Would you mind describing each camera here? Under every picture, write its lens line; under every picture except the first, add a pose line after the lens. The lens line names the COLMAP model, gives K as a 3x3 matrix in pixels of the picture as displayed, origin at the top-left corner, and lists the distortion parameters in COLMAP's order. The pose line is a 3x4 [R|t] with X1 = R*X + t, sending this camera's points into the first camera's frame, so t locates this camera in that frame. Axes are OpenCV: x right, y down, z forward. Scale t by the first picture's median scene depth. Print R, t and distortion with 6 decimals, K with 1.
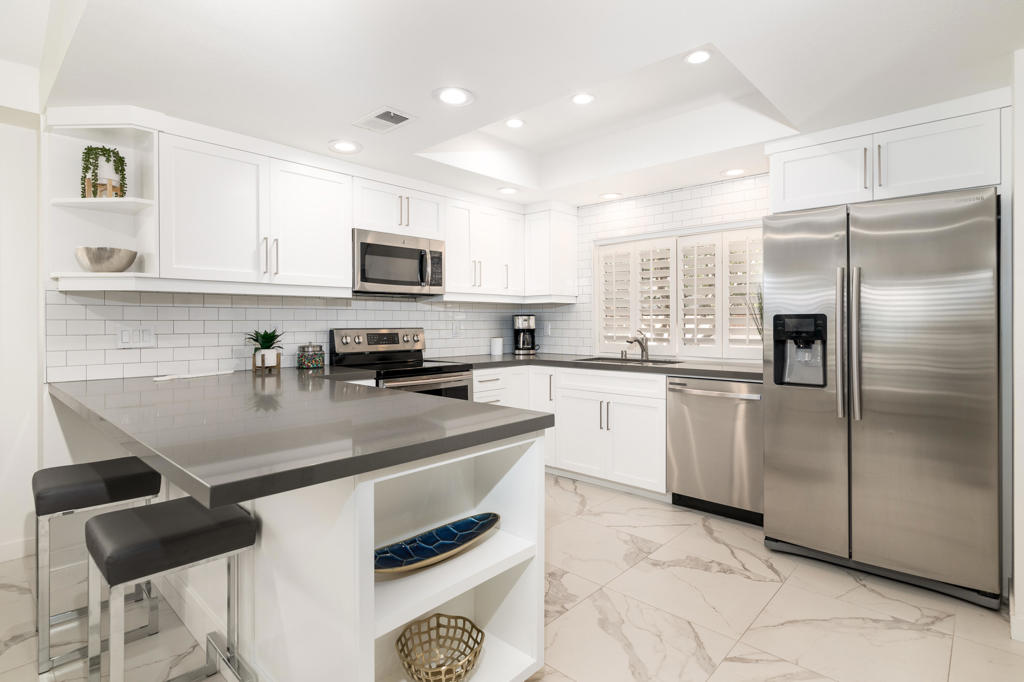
lens RADIAL K [[516.5, 0, 509.0], [0, 516.5, 318.5], [0, 0, 1]] dist [-0.001186, -0.000170]
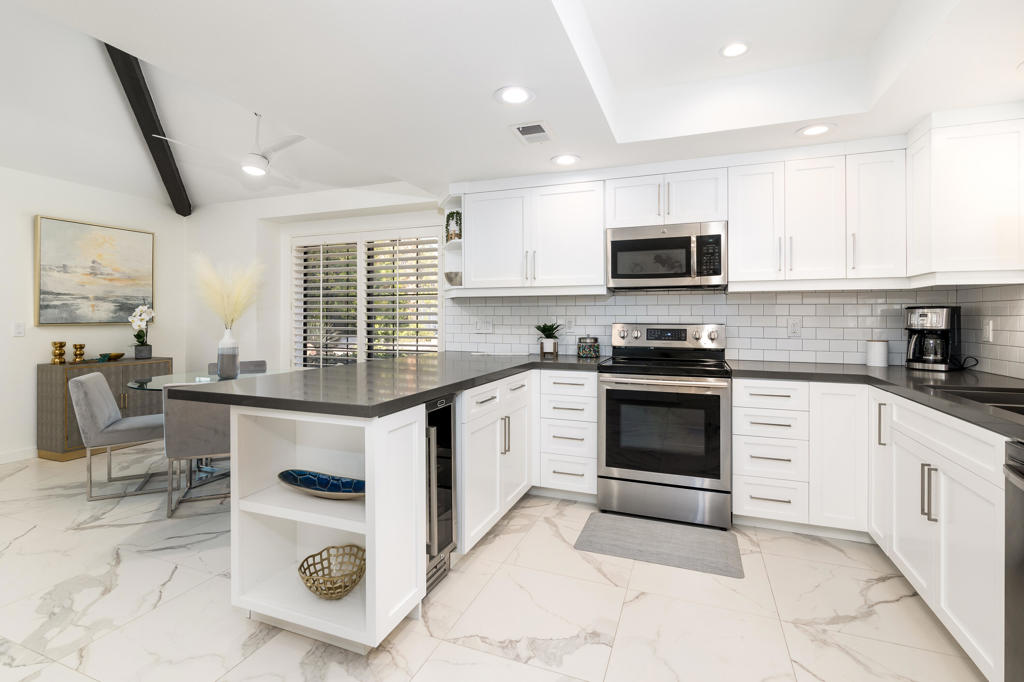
lens RADIAL K [[474.9, 0, 508.5], [0, 474.9, 316.5], [0, 0, 1]] dist [0.000436, 0.000125]
pose [[0.368489, 0.004338, -0.929622, 0.524536], [0.004500, 0.999969, 0.006450, -0.001827], [0.929621, -0.006560, 0.368459, 0.444566]]
